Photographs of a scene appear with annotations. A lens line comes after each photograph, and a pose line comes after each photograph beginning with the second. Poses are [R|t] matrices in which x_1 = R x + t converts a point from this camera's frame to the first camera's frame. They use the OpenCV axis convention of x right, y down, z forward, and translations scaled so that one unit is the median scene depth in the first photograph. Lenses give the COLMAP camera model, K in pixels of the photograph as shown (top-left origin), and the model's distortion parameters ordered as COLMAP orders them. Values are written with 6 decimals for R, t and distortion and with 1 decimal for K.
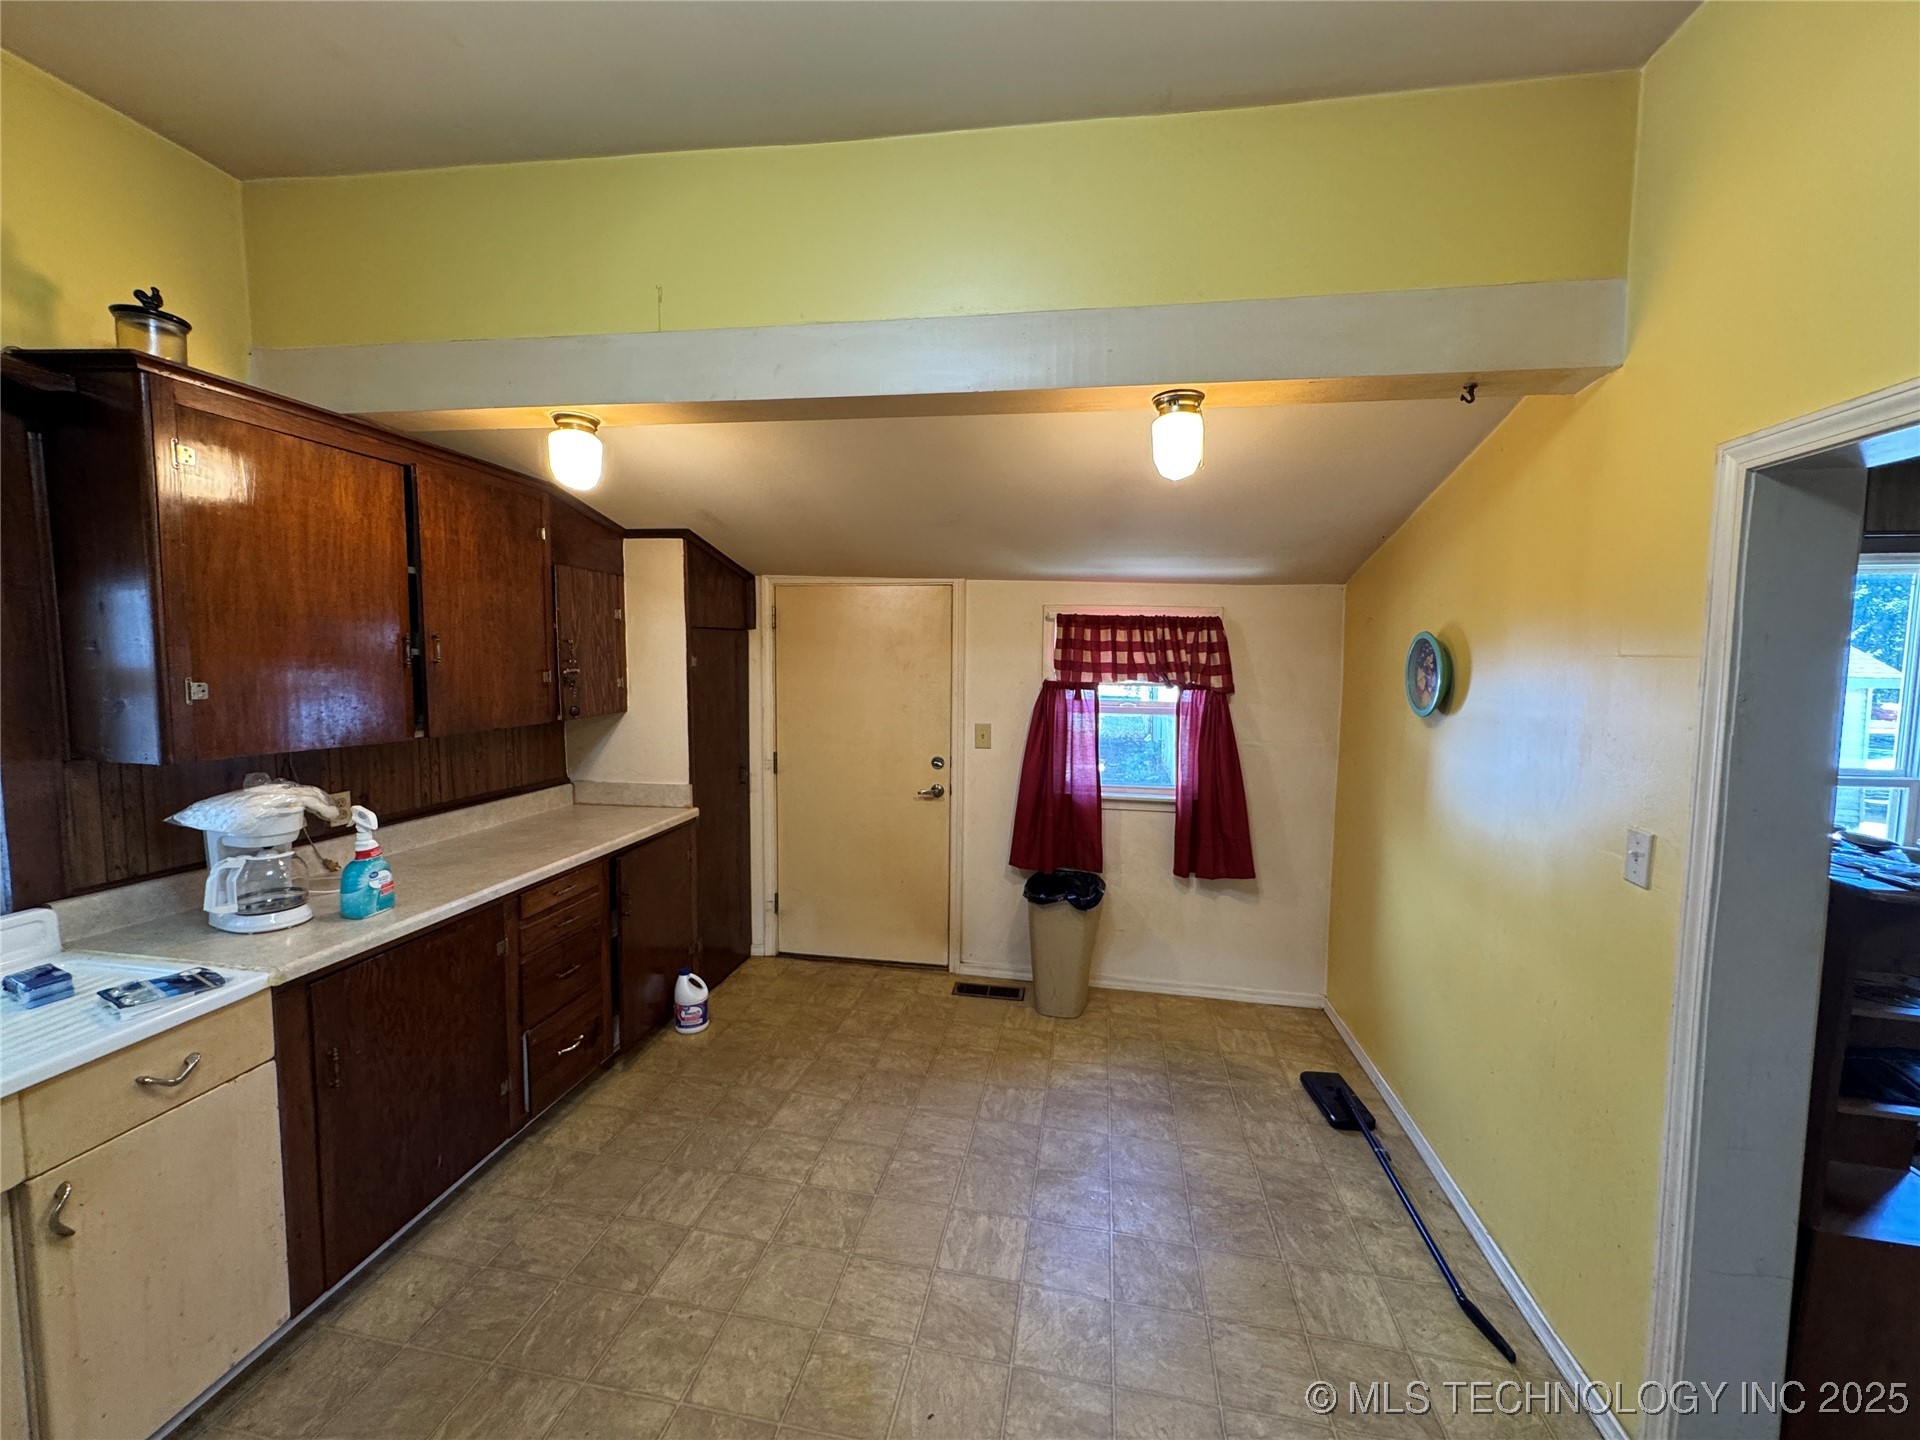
lens RADIAL K [[767.5, 0, 962.0], [0, 767.5, 719.5], [0, 0, 1]] dist [-0.002919, 0.000990]
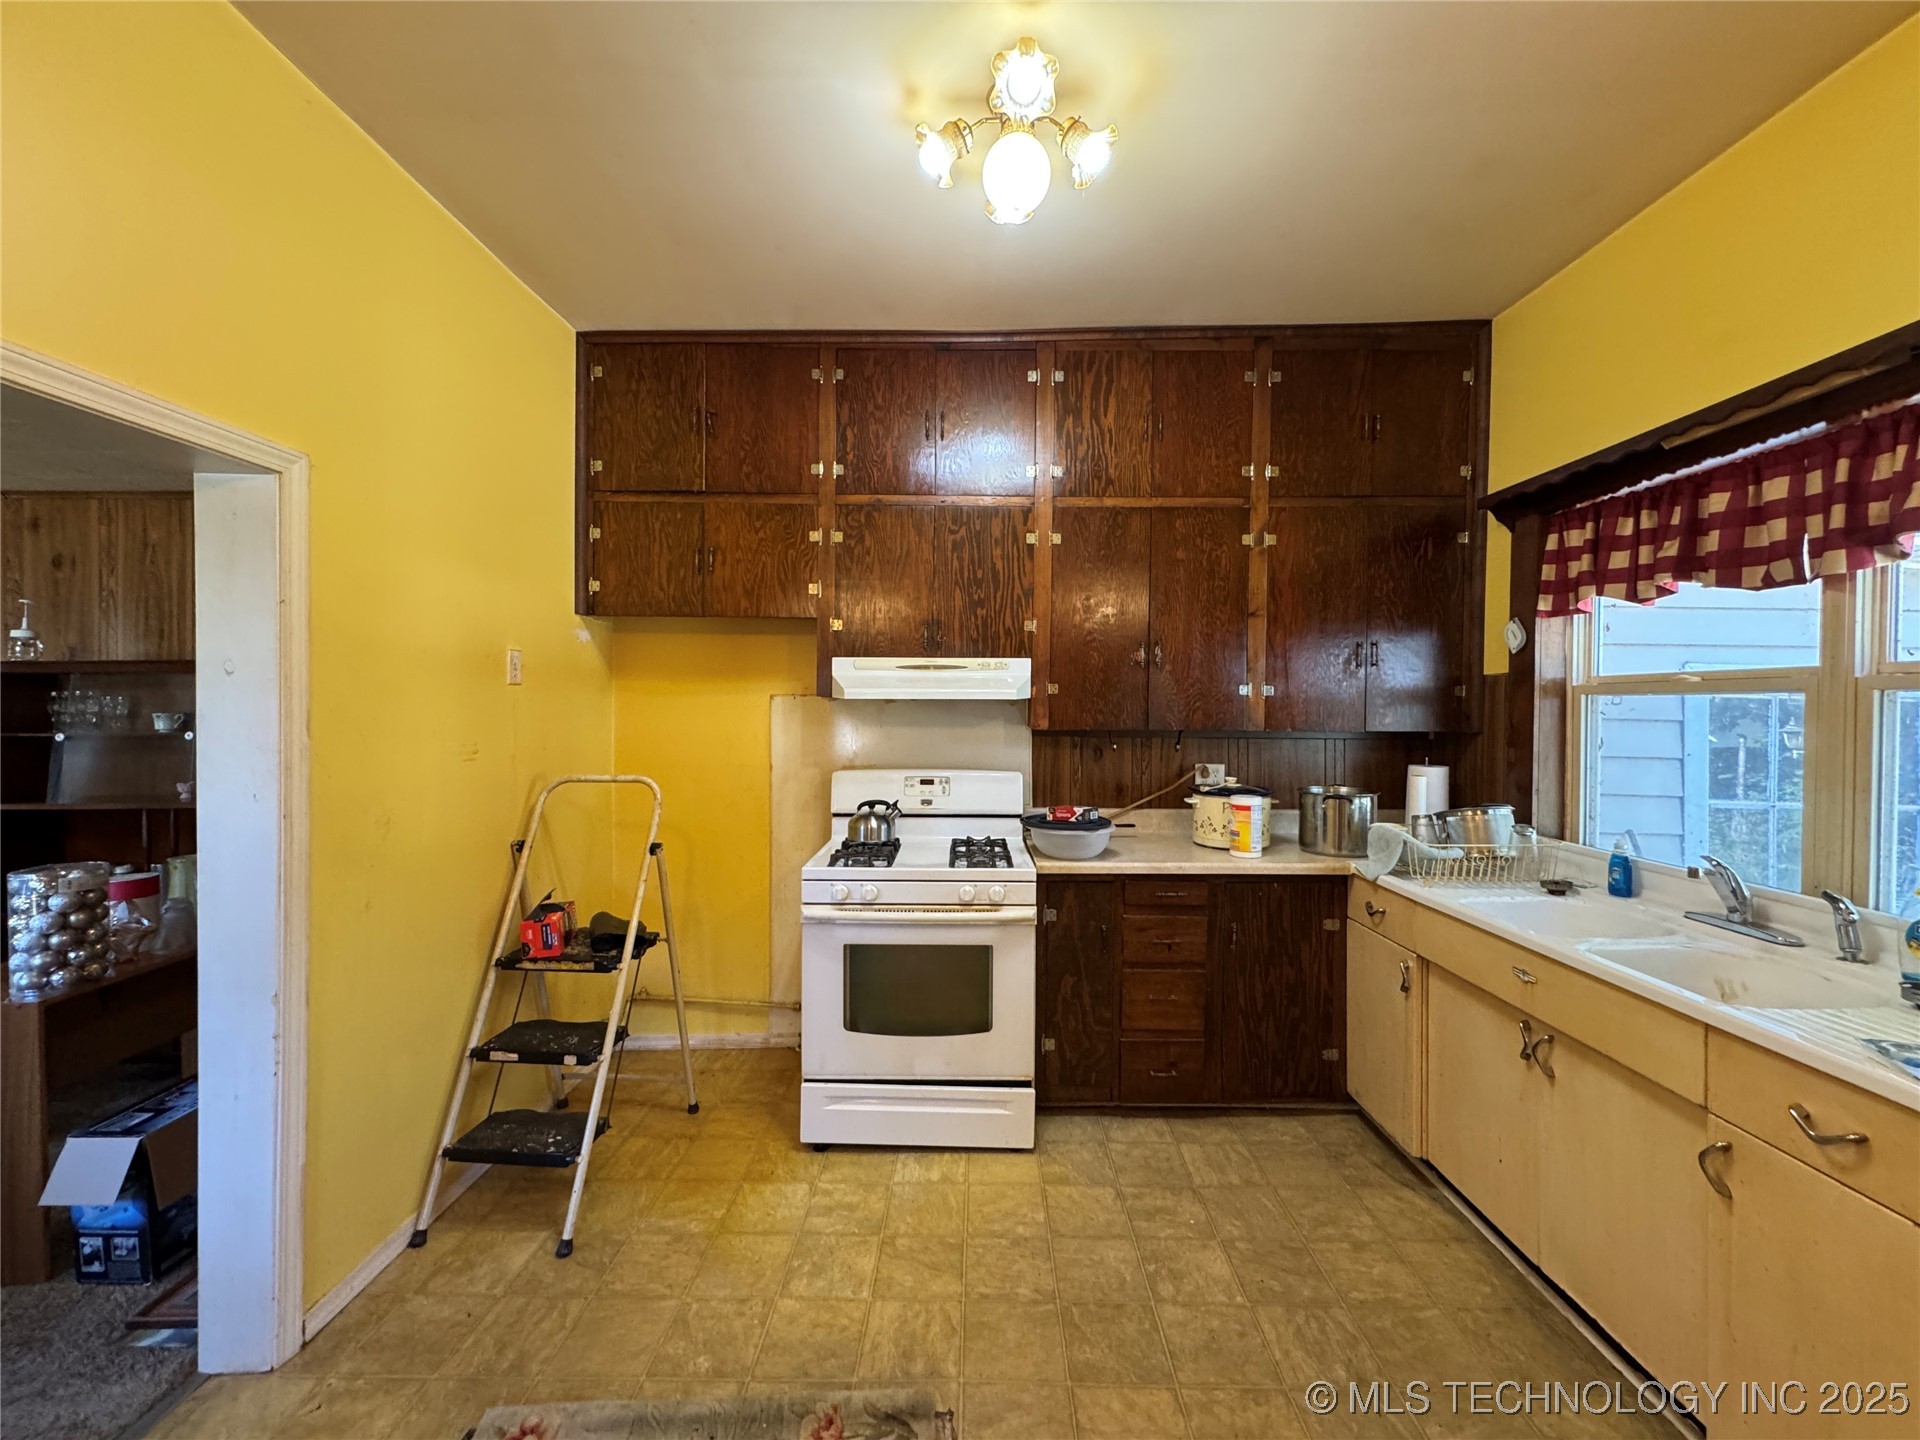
lens RADIAL K [[767.5, 0, 961.0], [0, 767.5, 717.2], [0, 0, 1]] dist [-0.002919, 0.000990]
pose [[-0.988099, -0.013272, -0.153249, -0.002490], [-0.028006, 0.995141, 0.094389, -0.011805], [0.151251, 0.097557, -0.983669, 0.945747]]
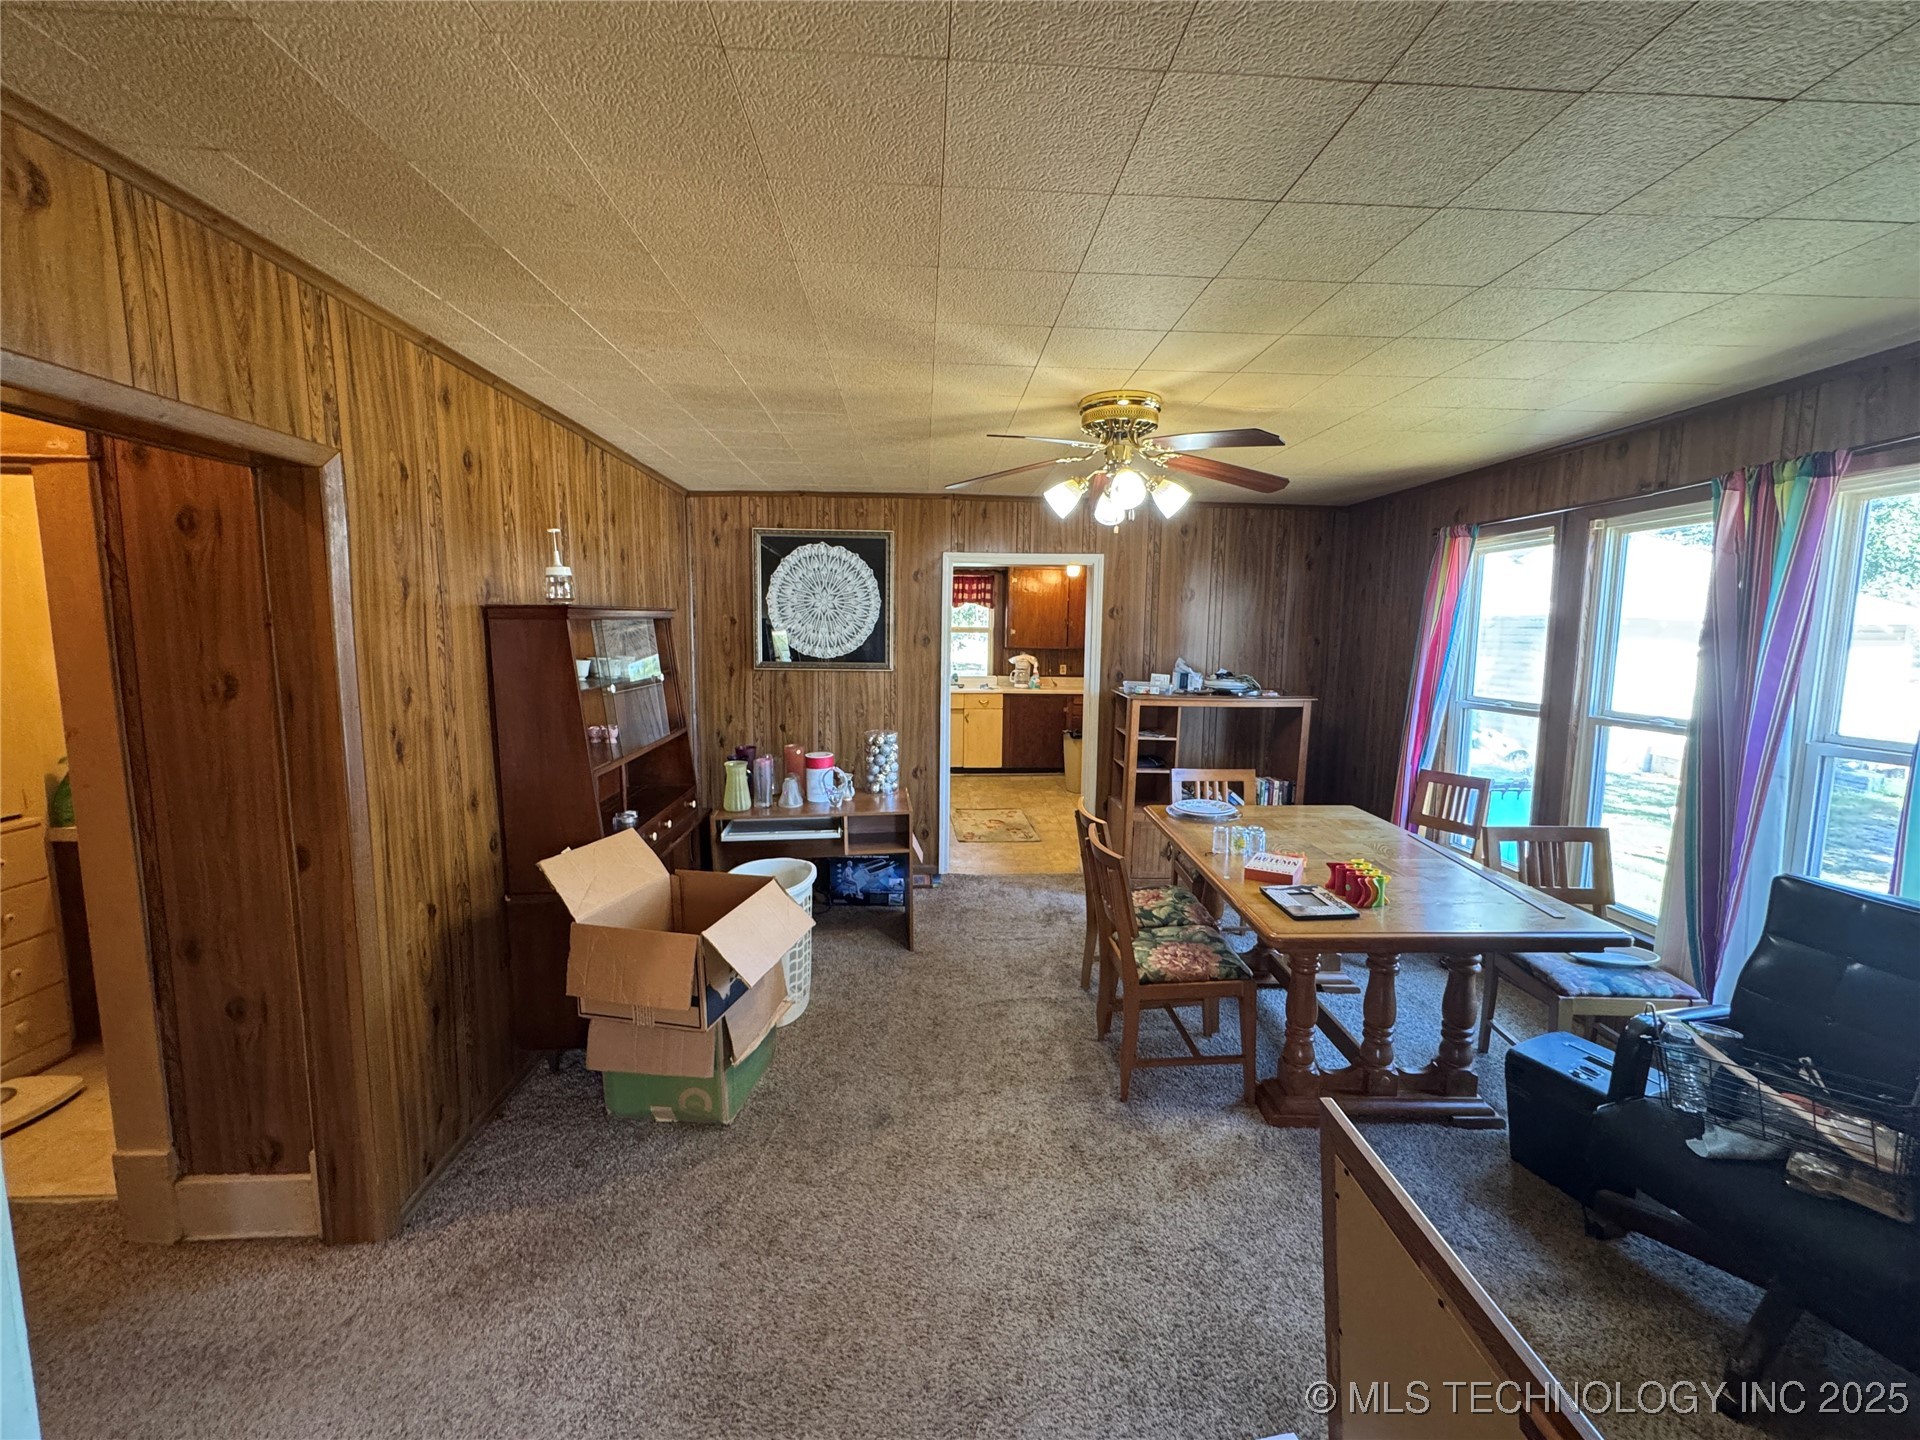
lens RADIAL K [[767.5, 0, 958.3], [0, 767.5, 712.6], [0, 0, 1]] dist [-0.002919, 0.000990]
pose [[0.211676, 0.099298, -0.972282, 2.419322], [-0.090745, 0.992525, 0.081609, 0.069193], [0.973118, 0.070955, 0.219105, -0.195965]]
